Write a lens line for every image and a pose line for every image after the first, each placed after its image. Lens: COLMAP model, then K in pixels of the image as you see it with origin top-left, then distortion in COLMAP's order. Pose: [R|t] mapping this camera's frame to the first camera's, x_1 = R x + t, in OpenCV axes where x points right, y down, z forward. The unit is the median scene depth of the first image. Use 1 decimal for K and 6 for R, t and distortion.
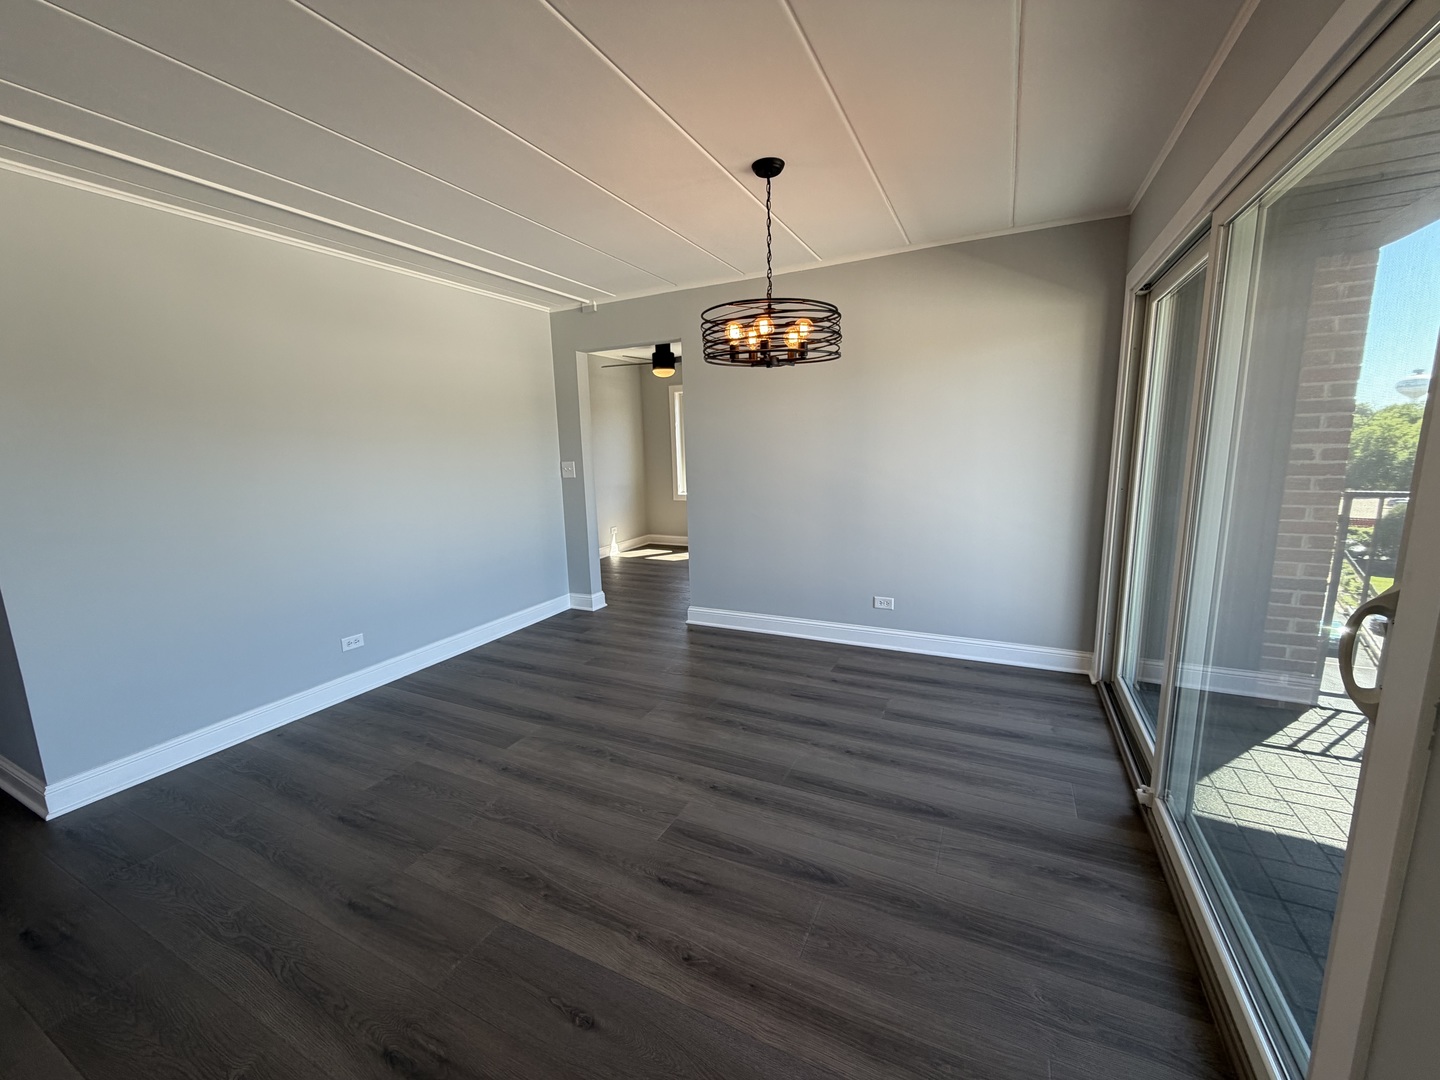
lens RADIAL K [[573.9, 0, 715.4], [0, 573.9, 539.3], [0, 0, 1]] dist [-0.000423, 0.000070]
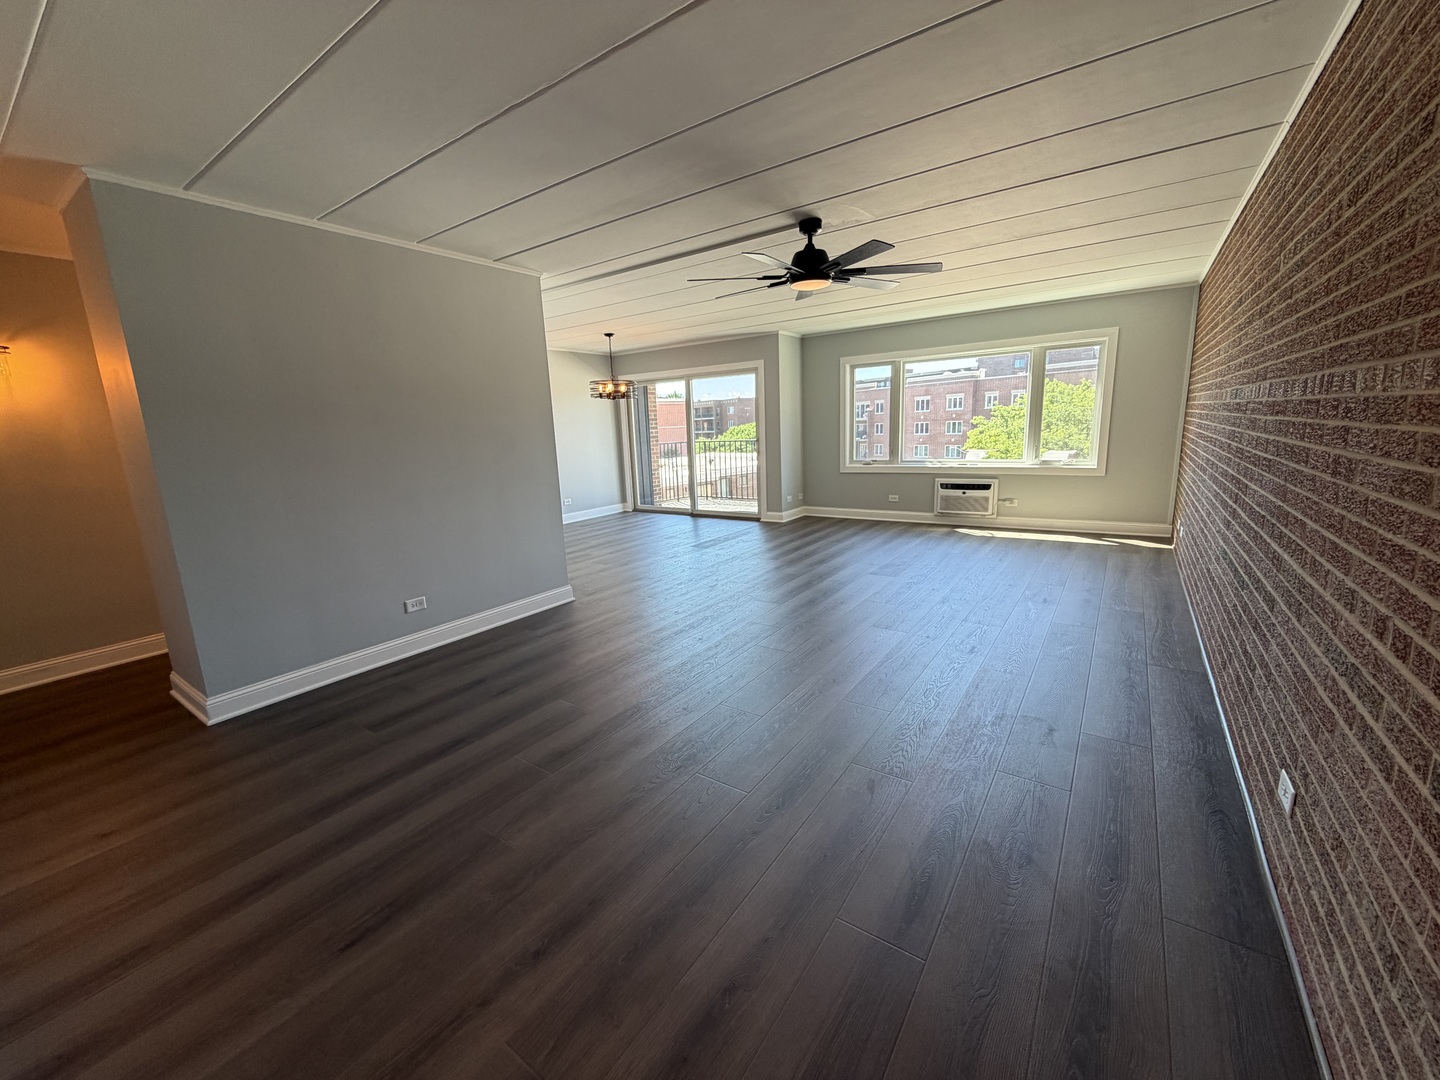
lens RADIAL K [[573.9, 0, 715.4], [0, 573.9, 539.3], [0, 0, 1]] dist [-0.000423, 0.000070]
pose [[0.152065, -0.172134, 0.973266, -2.074749], [0.200977, 0.969530, 0.140072, 0.061298], [-0.967721, 0.174304, 0.182026, 0.068087]]
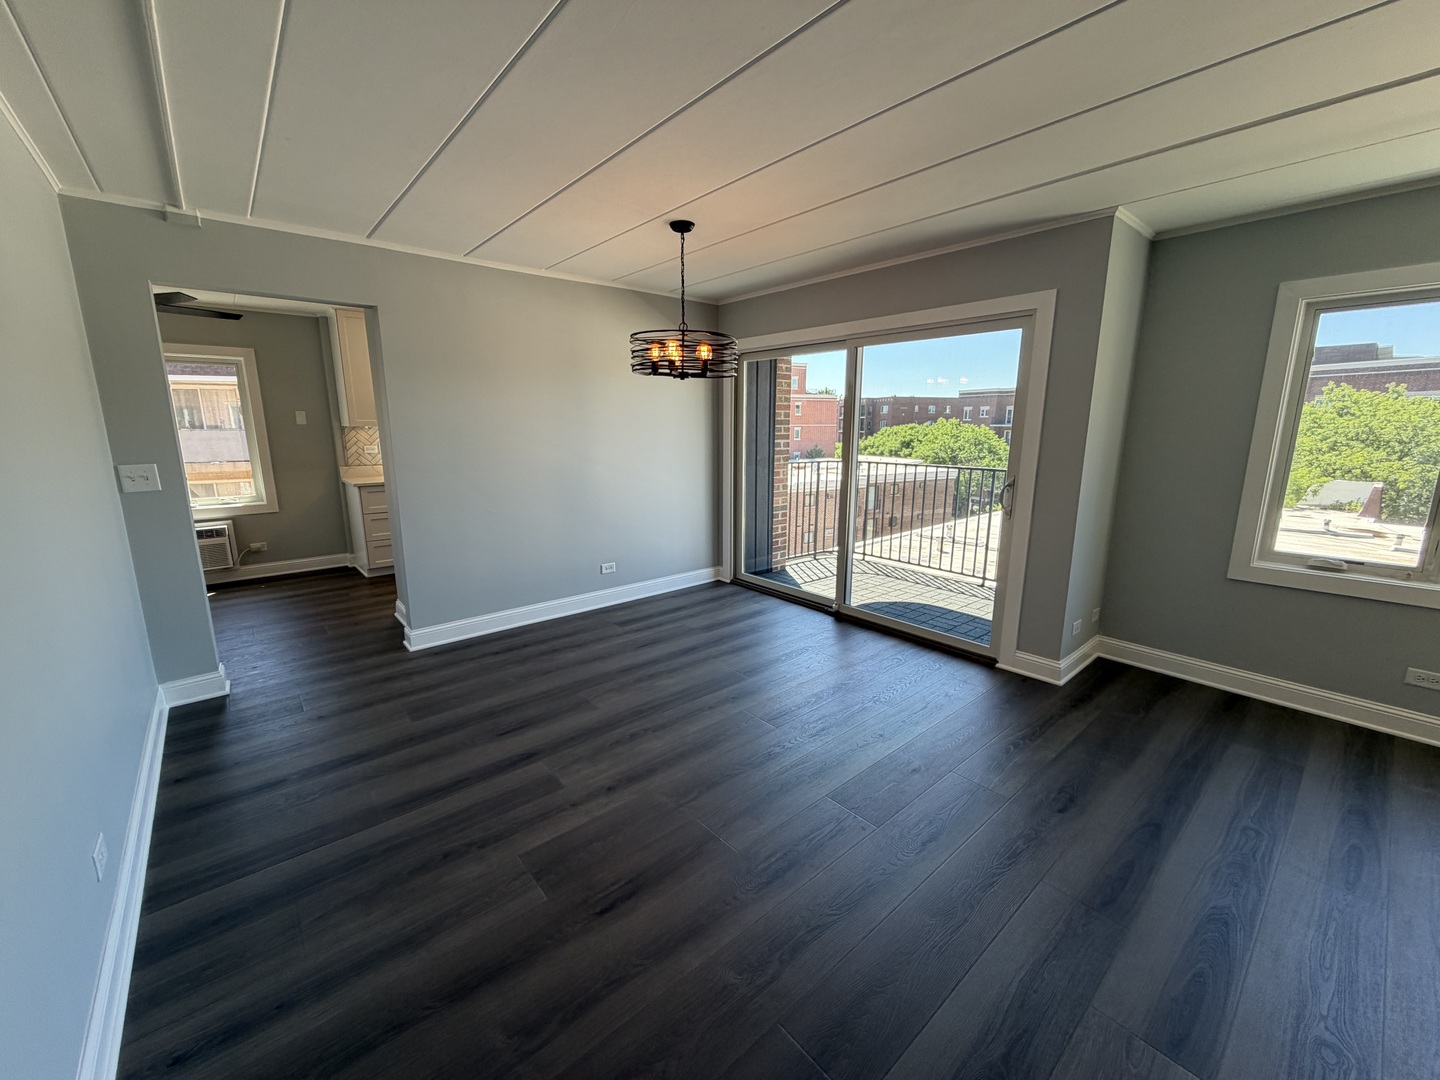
lens RADIAL K [[573.9, 0, 715.4], [0, 573.9, 539.3], [0, 0, 1]] dist [-0.000423, 0.000070]
pose [[0.390293, -0.153995, 0.907721, -0.820571], [0.142548, 0.984131, 0.105666, -0.053357], [-0.909589, 0.088153, 0.406051, 0.328792]]
